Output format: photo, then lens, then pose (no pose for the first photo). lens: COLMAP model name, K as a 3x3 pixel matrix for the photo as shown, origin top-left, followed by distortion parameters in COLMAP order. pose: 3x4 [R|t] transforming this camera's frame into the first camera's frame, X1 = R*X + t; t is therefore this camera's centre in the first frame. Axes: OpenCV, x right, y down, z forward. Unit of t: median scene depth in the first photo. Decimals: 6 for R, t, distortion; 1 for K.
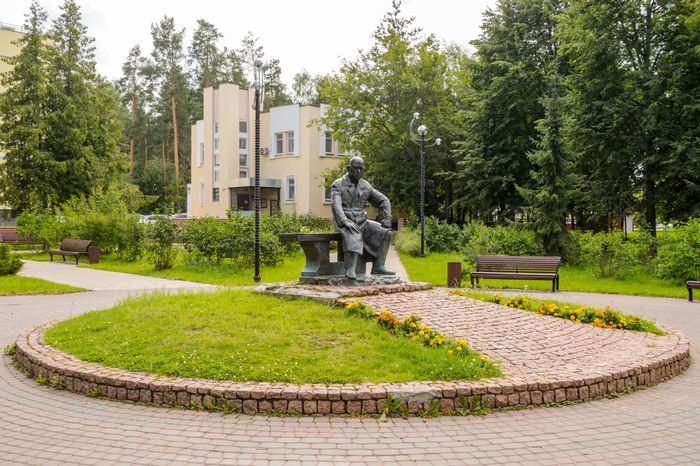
lens RADIAL K [[752.7, 0, 350.0], [0, 752.7, 233.0], [0, 0, 1]] dist [0.007988, -0.003717]
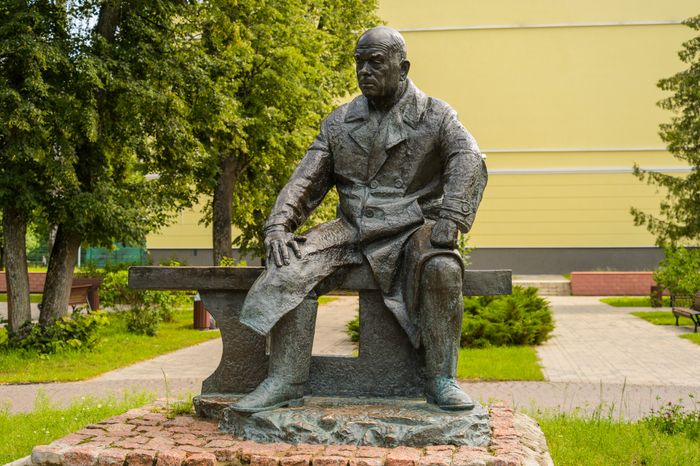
lens RADIAL K [[1054.6, 0, 350.0], [0, 1054.6, 233.0], [0, 0, 1]] dist [-0.055349, -0.064501]
pose [[0.593234, -0.032818, -0.804361, 0.163553], [-0.007823, 0.998887, -0.046524, 0.003014], [0.804992, 0.033892, 0.592317, 0.334309]]
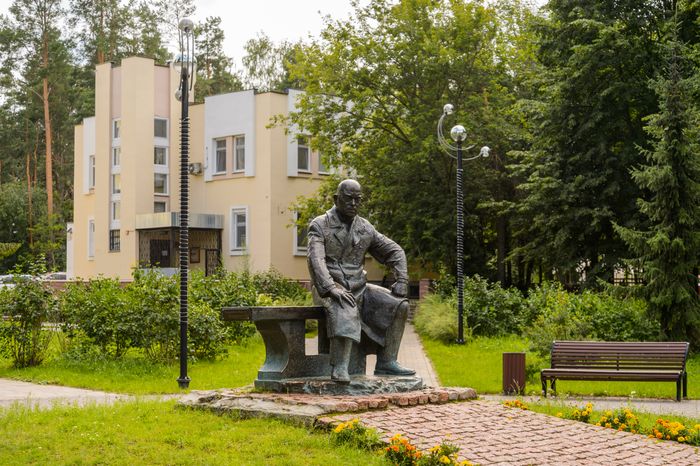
lens RADIAL K [[1266.8, 0, 350.0], [0, 1266.8, 233.0], [0, 0, 1]] dist [-0.084921, -0.046726]
pose [[0.999947, -0.005693, 0.008613, 0.000178], [0.006161, 0.998454, -0.055251, -0.001051], [-0.008285, 0.055301, 0.998435, -0.004695]]
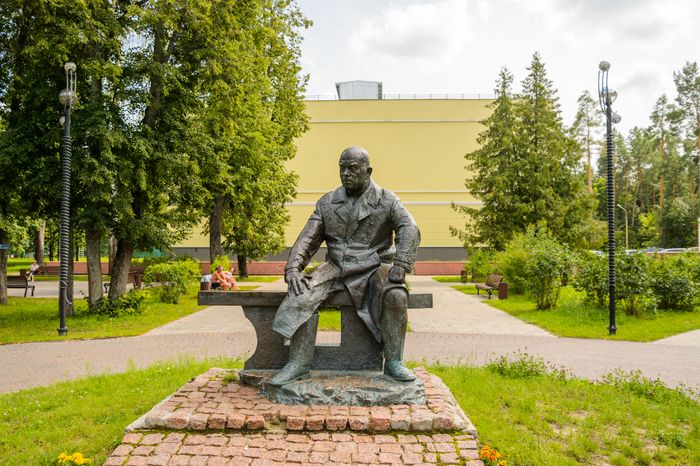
lens RADIAL K [[602.5, 0, 350.0], [0, 602.5, 233.0], [0, 0, 1]] dist [-0.028156, -0.005898]
pose [[0.680768, -0.031956, -0.731802, 0.144159], [-0.005764, 0.998783, -0.048977, -0.009158], [0.732477, 0.037560, 0.679755, 0.326927]]
